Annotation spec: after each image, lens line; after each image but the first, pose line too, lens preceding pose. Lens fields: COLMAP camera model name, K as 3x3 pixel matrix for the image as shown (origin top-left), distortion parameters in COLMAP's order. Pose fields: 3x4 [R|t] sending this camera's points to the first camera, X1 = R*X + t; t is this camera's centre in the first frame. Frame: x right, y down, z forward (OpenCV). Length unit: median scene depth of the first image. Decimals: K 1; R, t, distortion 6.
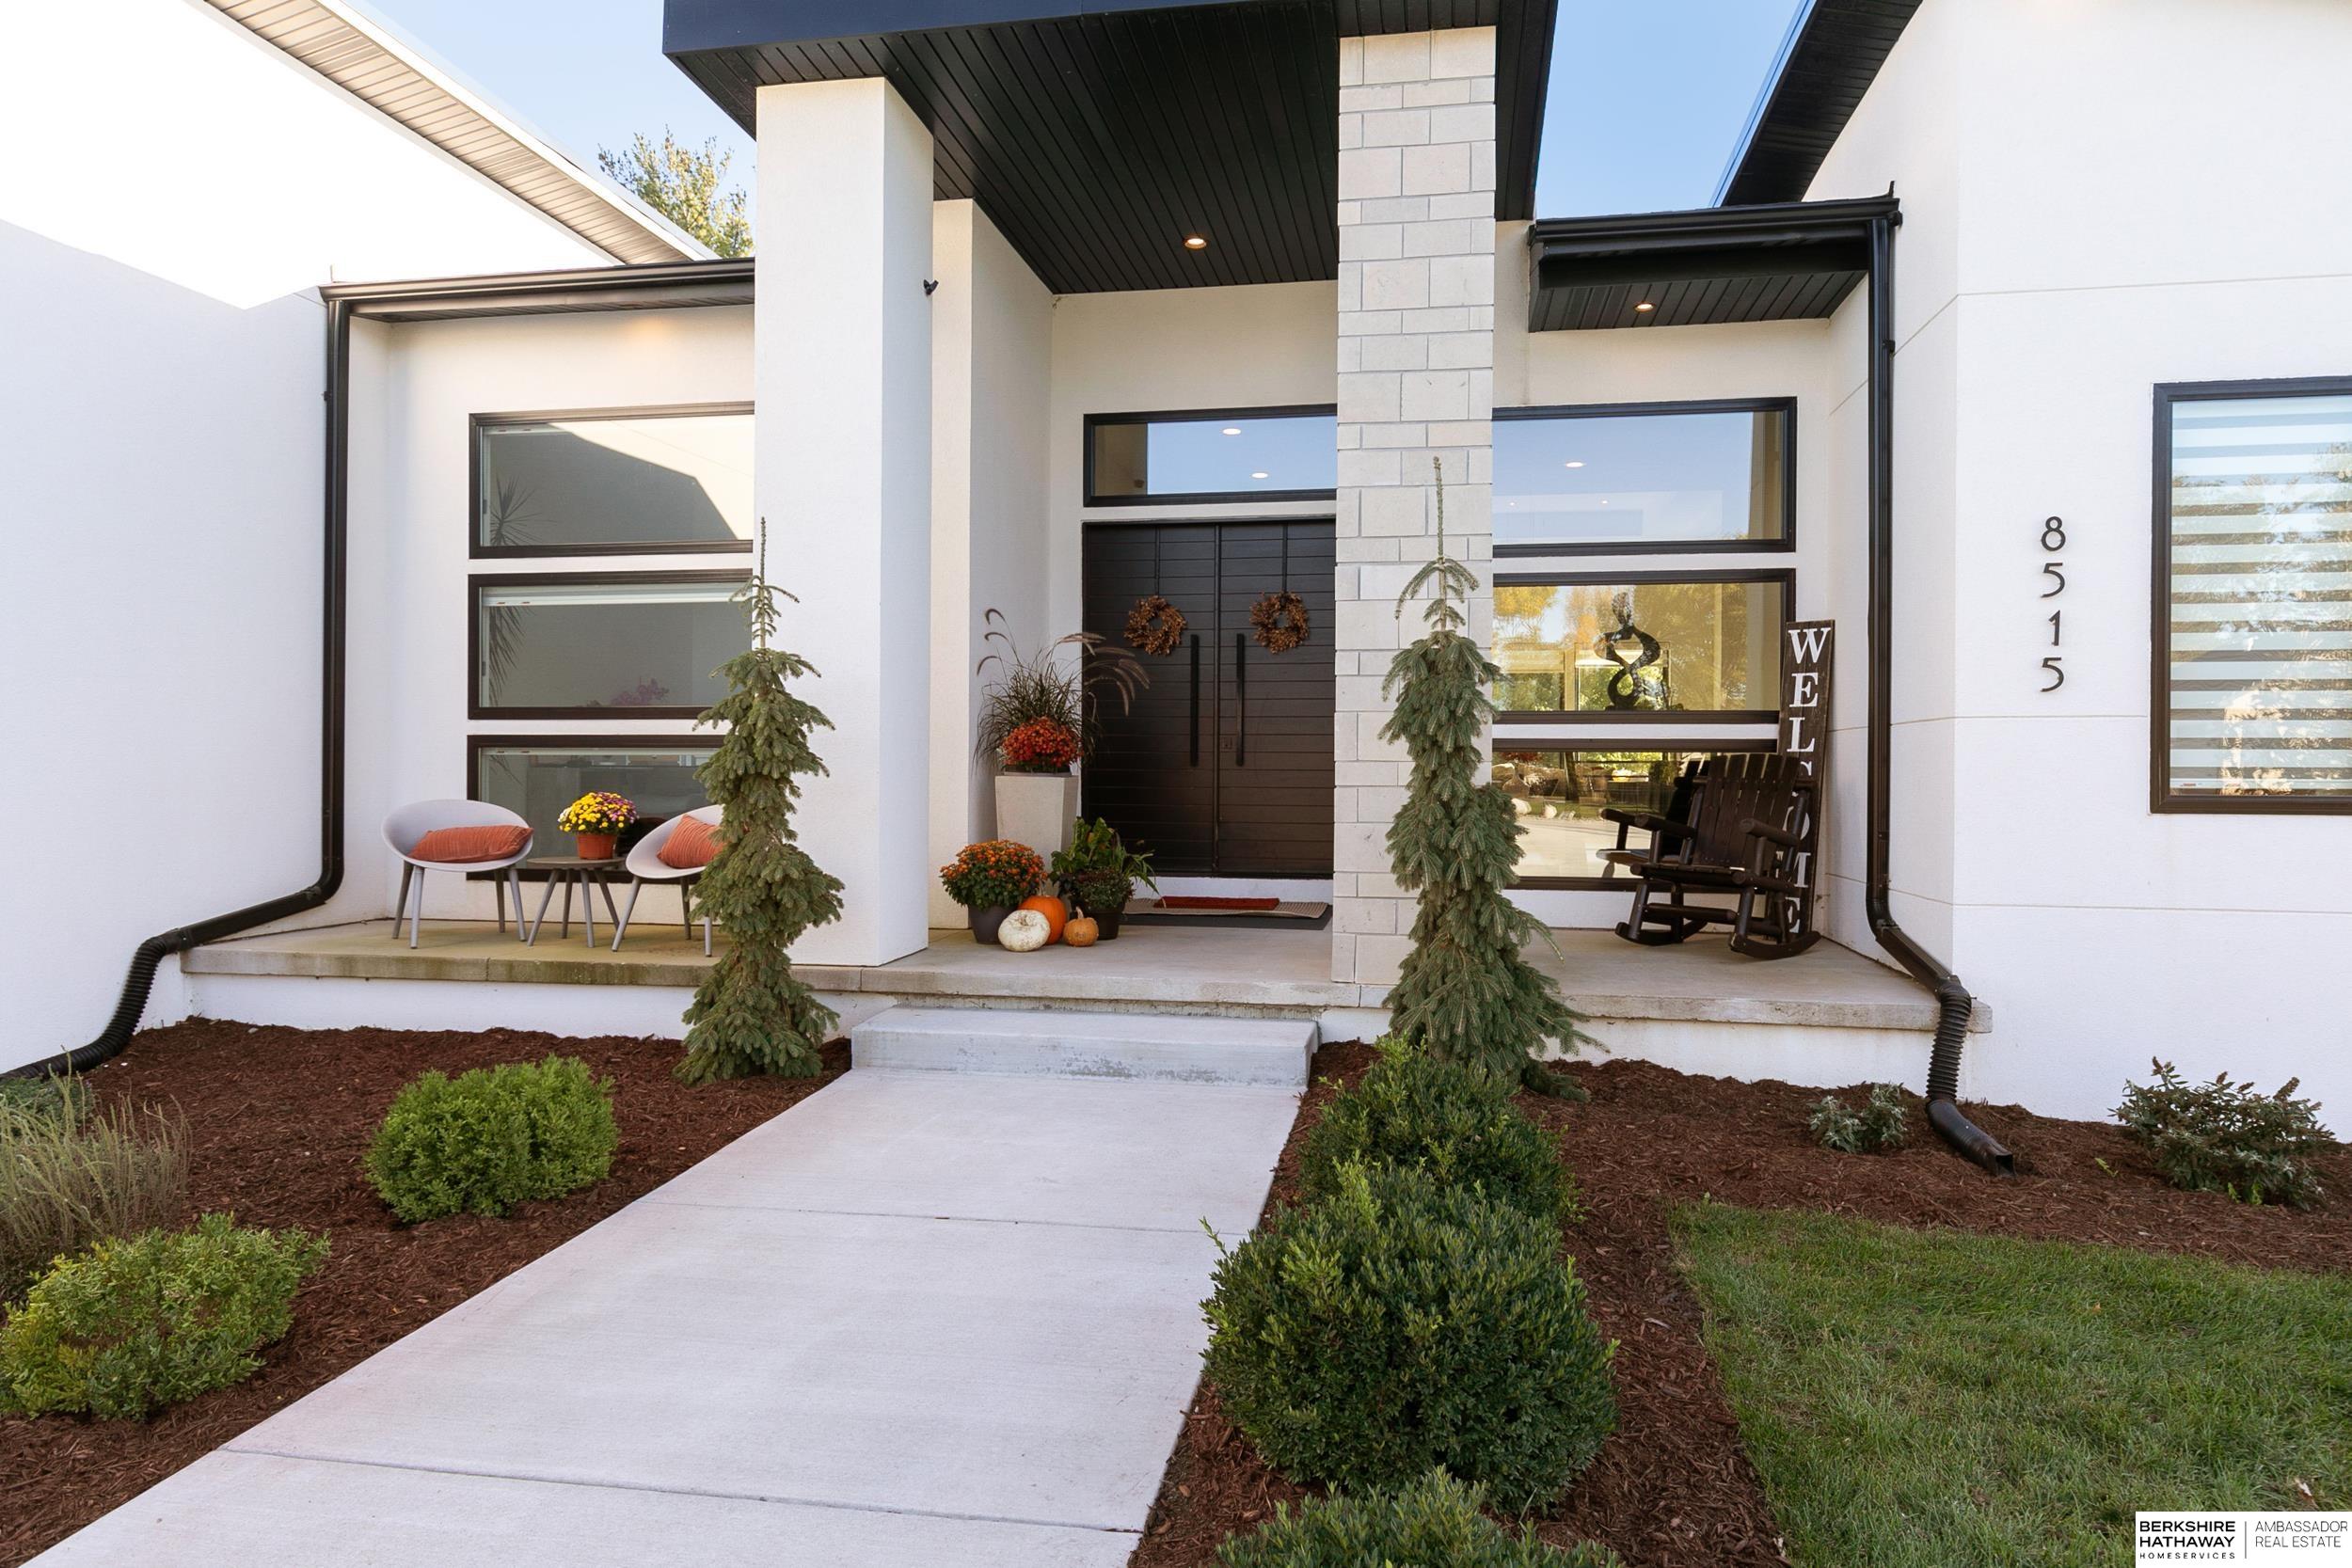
lens RADIAL K [[1449.8, 0, 1190.4], [0, 1449.8, 779.2], [0, 0, 1]] dist [-0.003356, -0.000454]
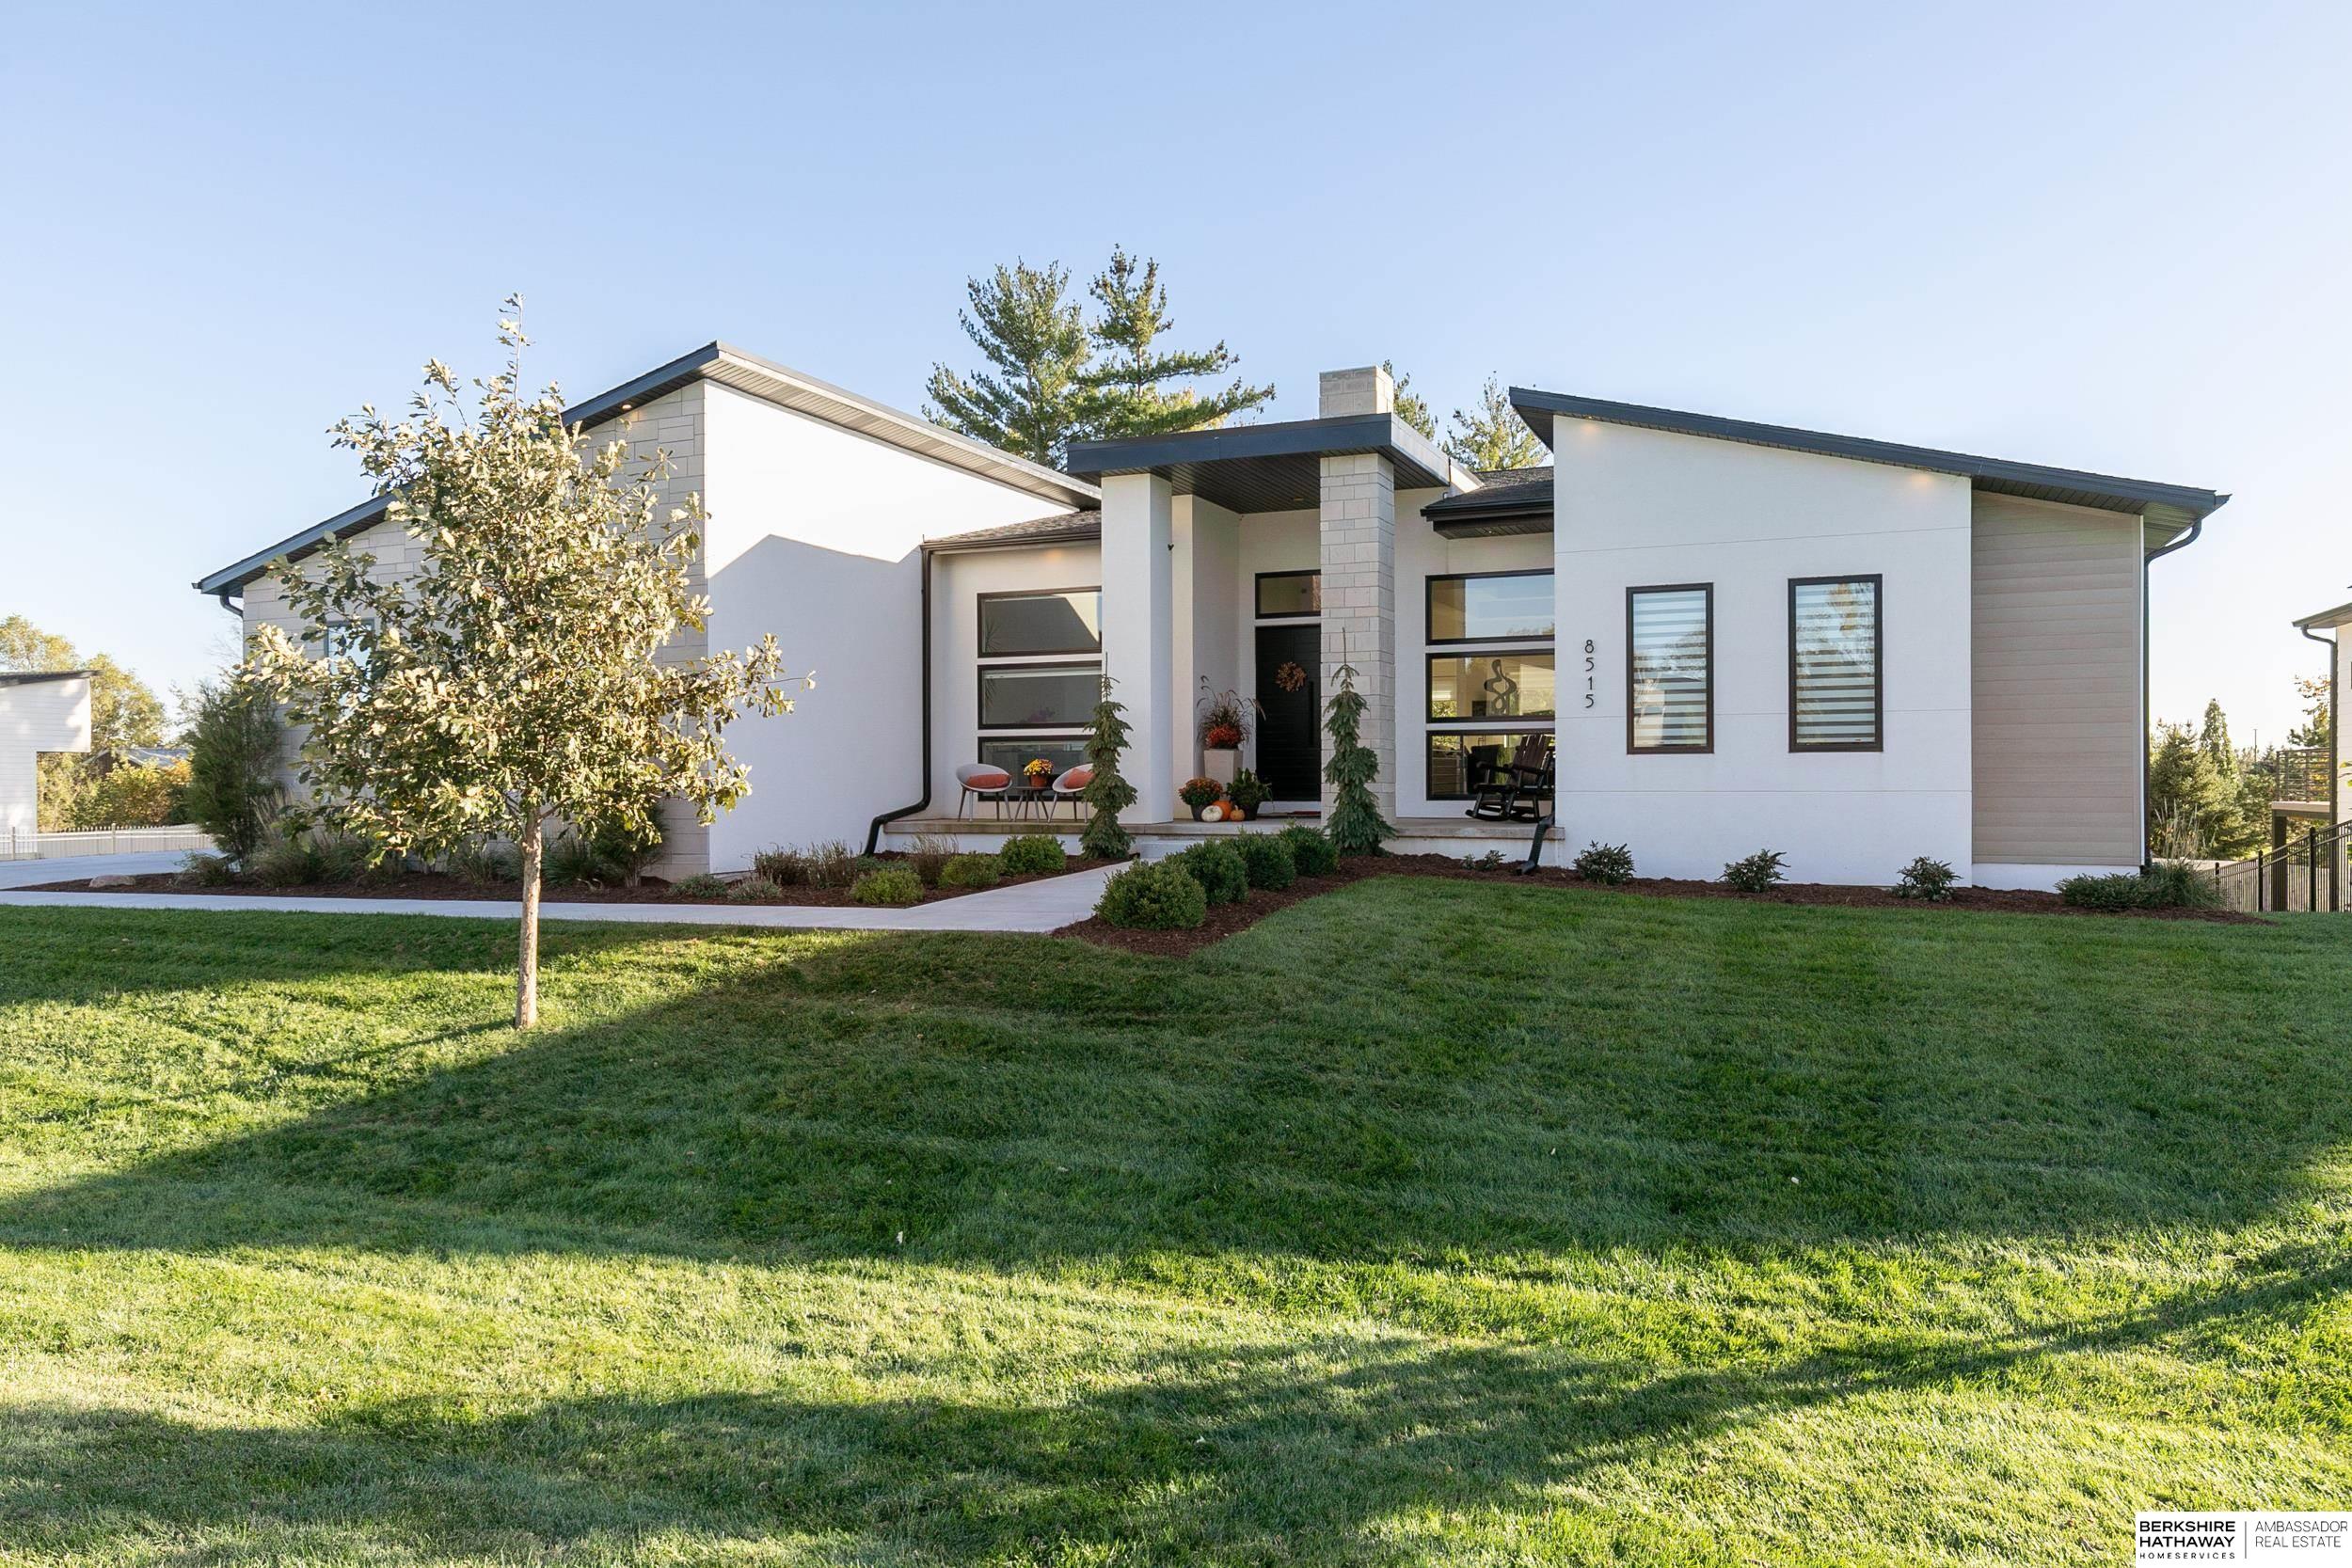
lens RADIAL K [[1621.8, 0, 1176.0], [0, 1621.8, 784.0], [0, 0, 1]] dist [-0.000477, -0.000143]
pose [[0.972337, -0.011101, -0.233320, 0.433433], [0.011194, 0.999937, -0.000929, 0.054805], [0.233316, -0.001708, 0.972400, -1.550495]]
